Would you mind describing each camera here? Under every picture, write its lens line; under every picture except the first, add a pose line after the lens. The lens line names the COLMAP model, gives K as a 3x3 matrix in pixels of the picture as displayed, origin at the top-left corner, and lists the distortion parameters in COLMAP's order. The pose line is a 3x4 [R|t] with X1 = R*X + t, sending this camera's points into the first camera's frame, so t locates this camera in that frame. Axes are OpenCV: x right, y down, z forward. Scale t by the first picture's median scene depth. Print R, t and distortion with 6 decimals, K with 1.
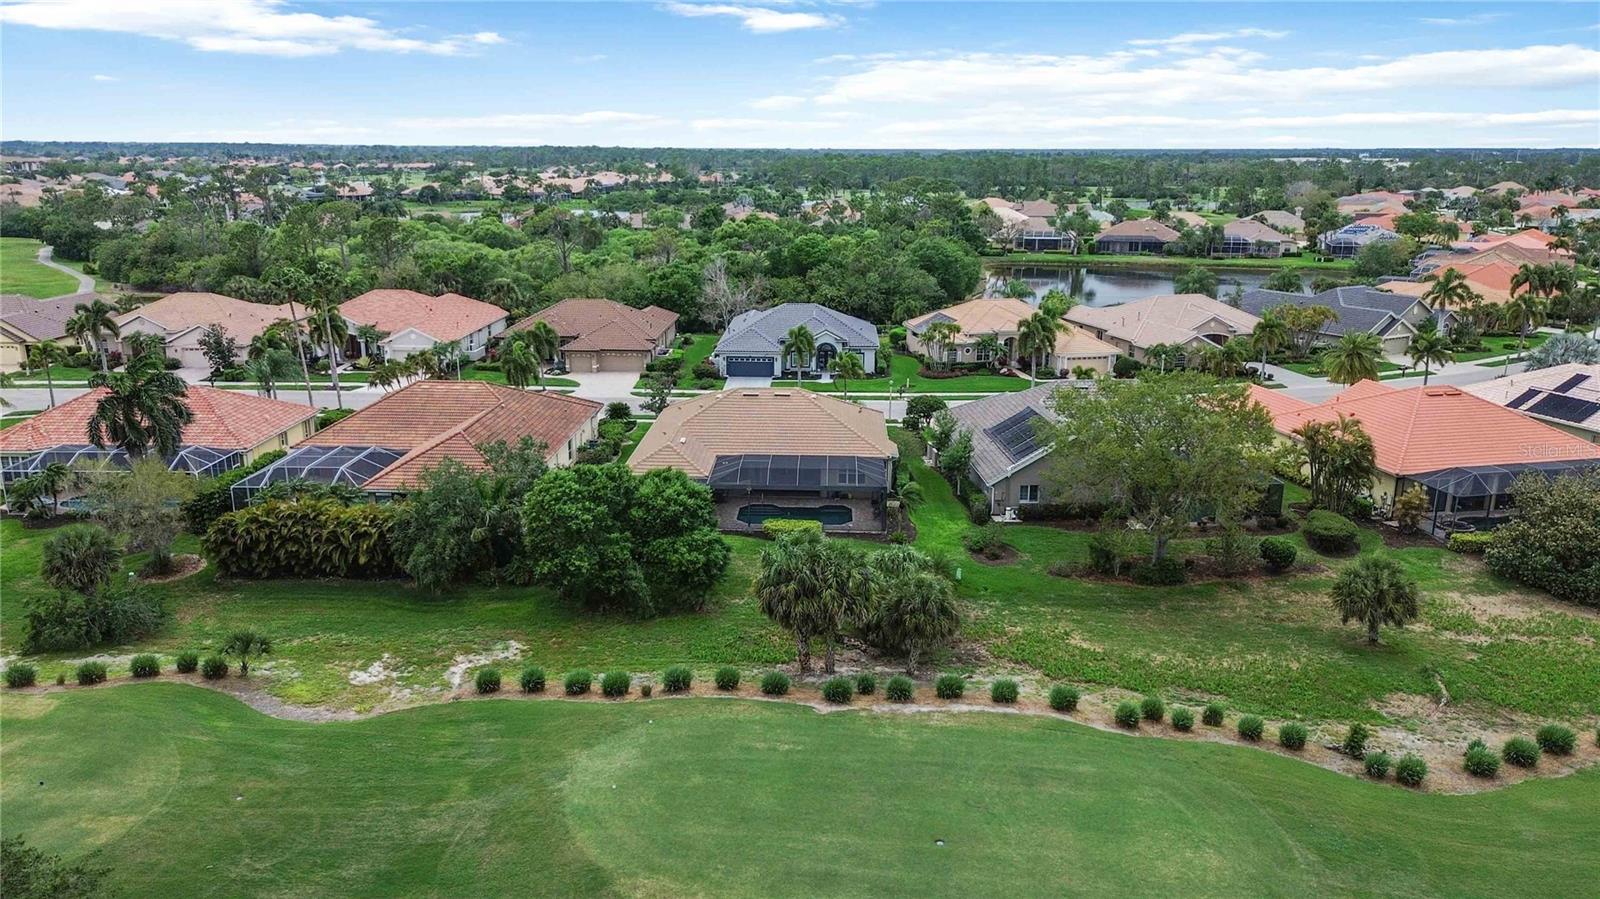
lens RADIAL K [[1137.5, 0, 800.0], [0, 1137.5, 449.5], [0, 0, 1]] dist [0.062642, -0.062327]
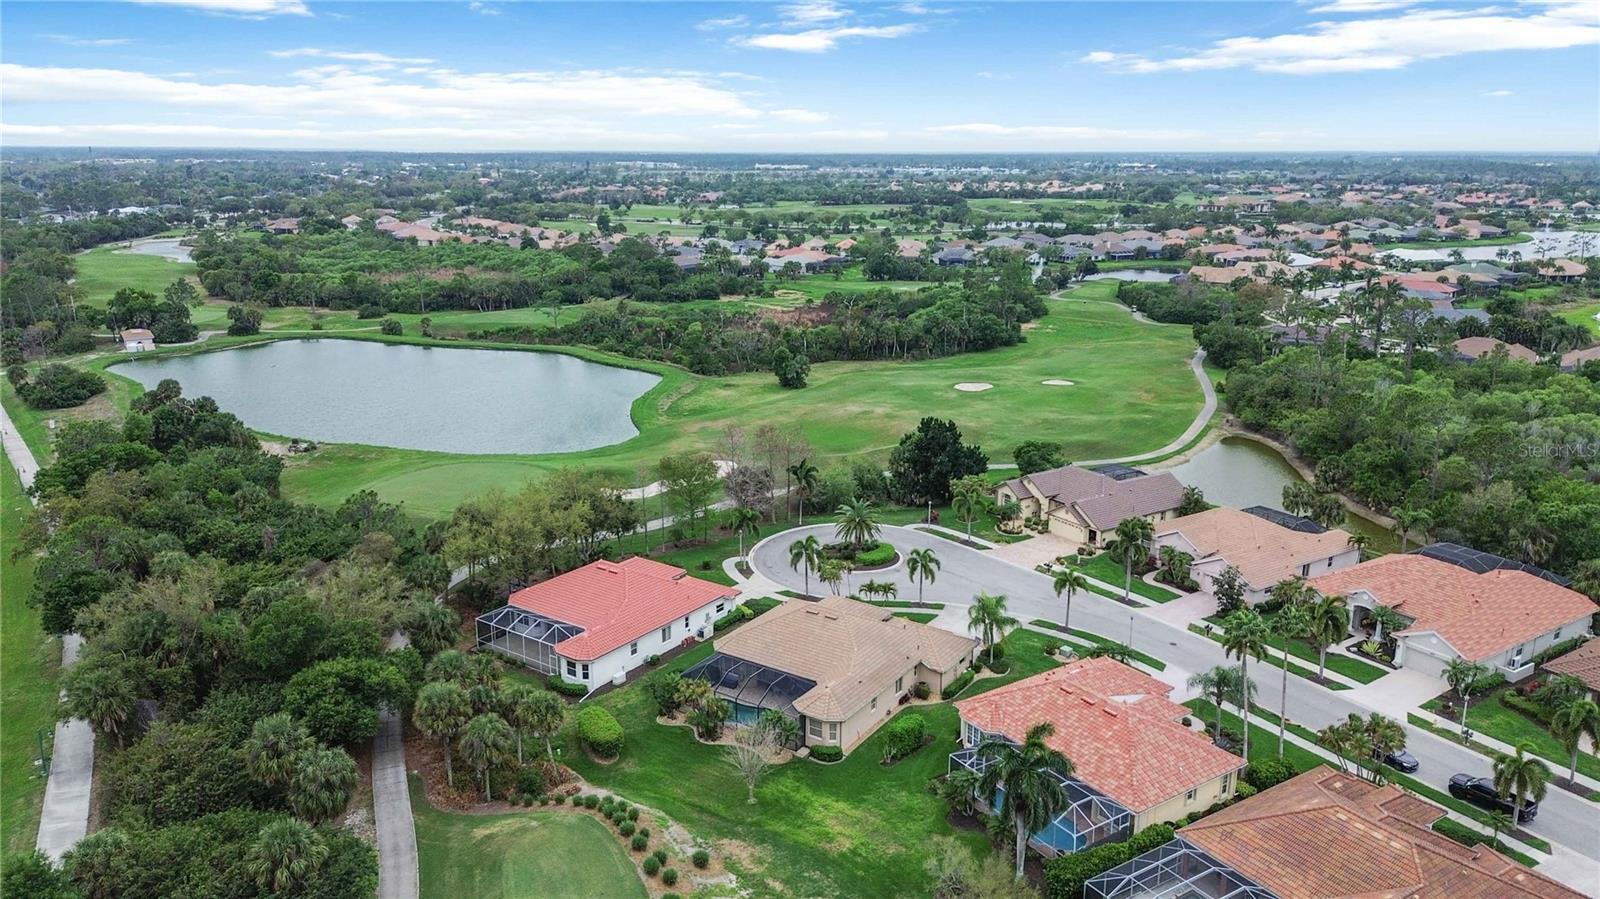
lens RADIAL K [[1137.5, 0, 800.0], [0, 1137.5, 449.5], [0, 0, 1]] dist [0.062642, -0.062327]
pose [[0.568569, 0.205522, -0.796549, 0.052852], [-0.210077, 0.972458, 0.100959, -0.239633], [0.795360, 0.109935, 0.596085, 0.101865]]
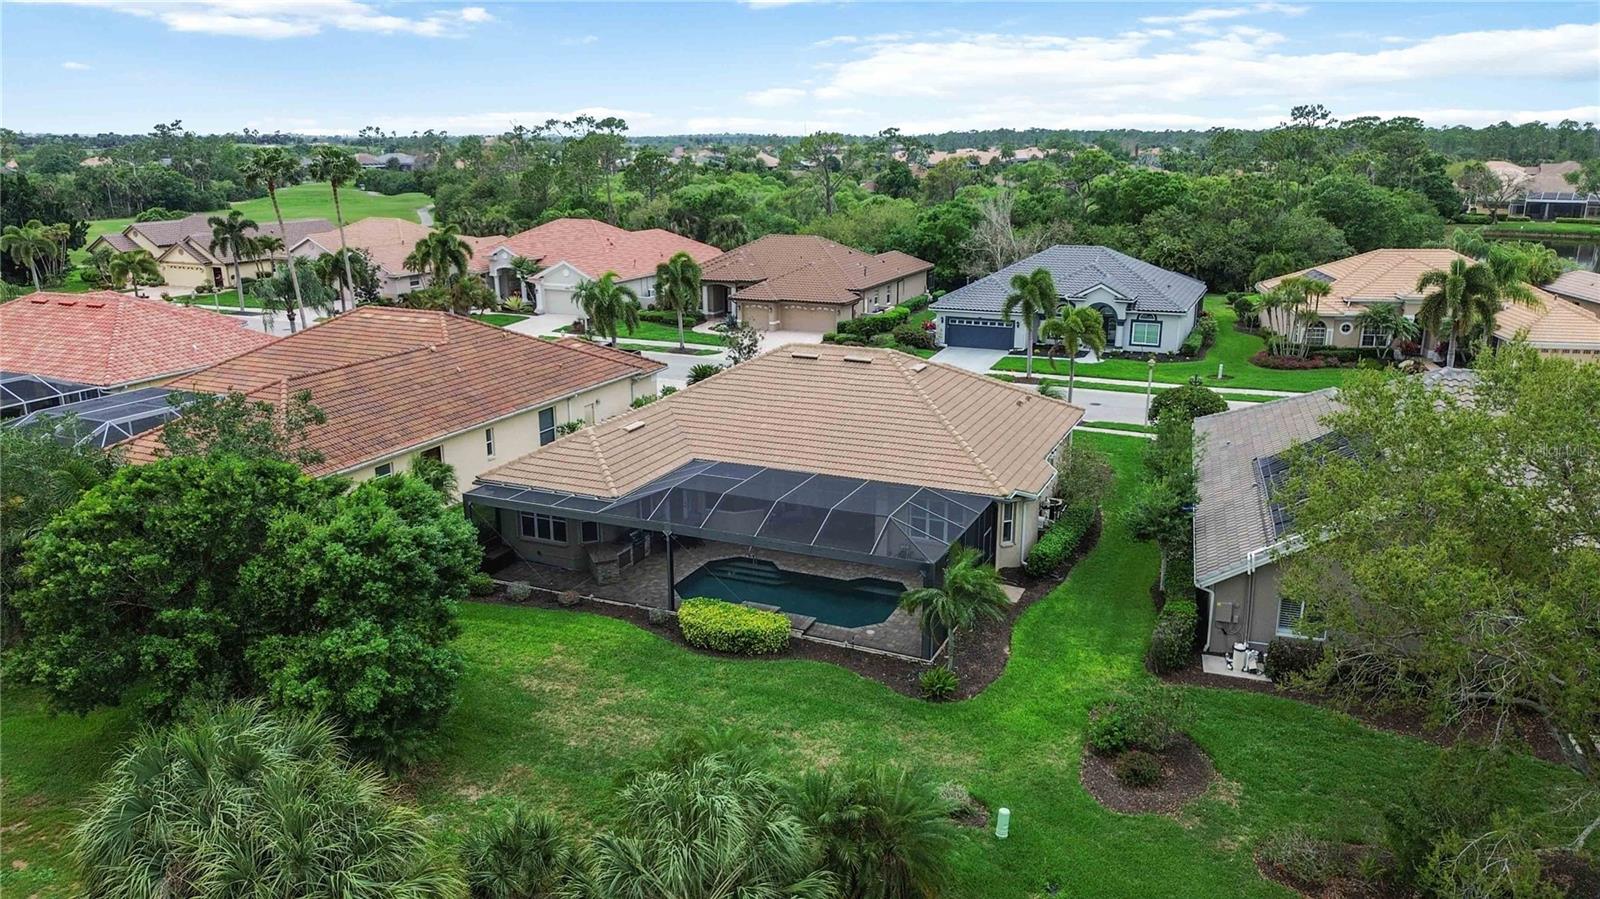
lens RADIAL K [[1137.5, 0, 800.0], [0, 1137.5, 449.5], [0, 0, 1]] dist [0.062642, -0.062327]
pose [[0.926885, 0.091731, -0.363964, 0.117376], [-0.088494, 0.995748, 0.025600, -0.012335], [0.364764, 0.008481, 0.931061, 0.348536]]
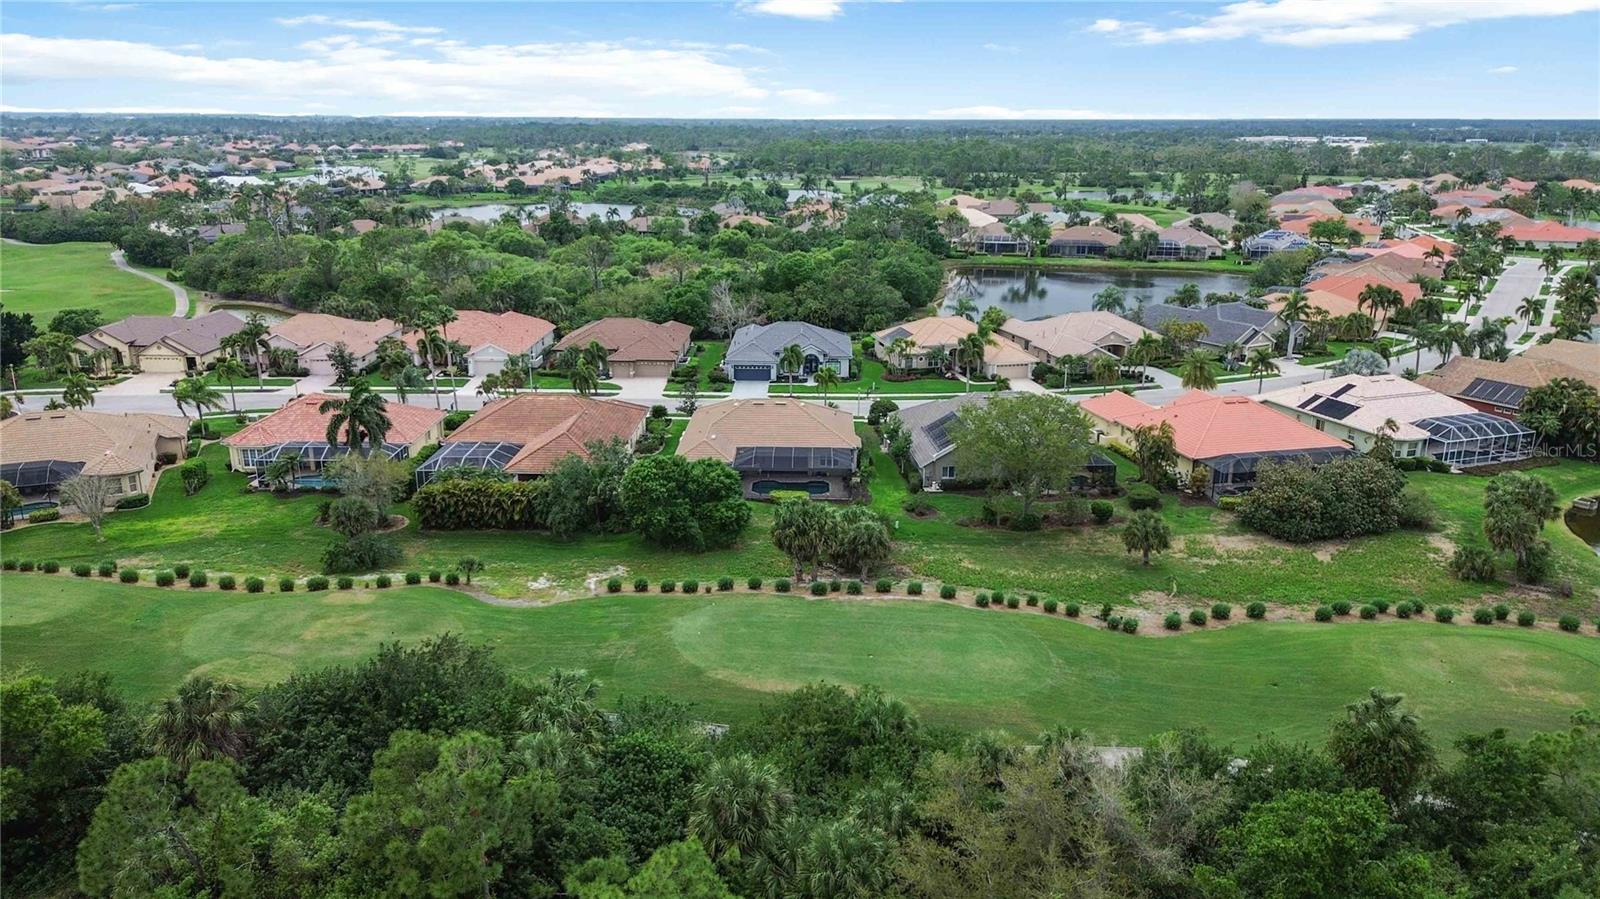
lens RADIAL K [[1137.5, 0, 800.0], [0, 1137.5, 449.5], [0, 0, 1]] dist [0.062642, -0.062327]
pose [[0.999899, -0.004081, 0.013608, -0.007995], [0.003744, 0.999687, 0.024745, -0.018744], [-0.013705, -0.024692, 0.999601, -0.314615]]
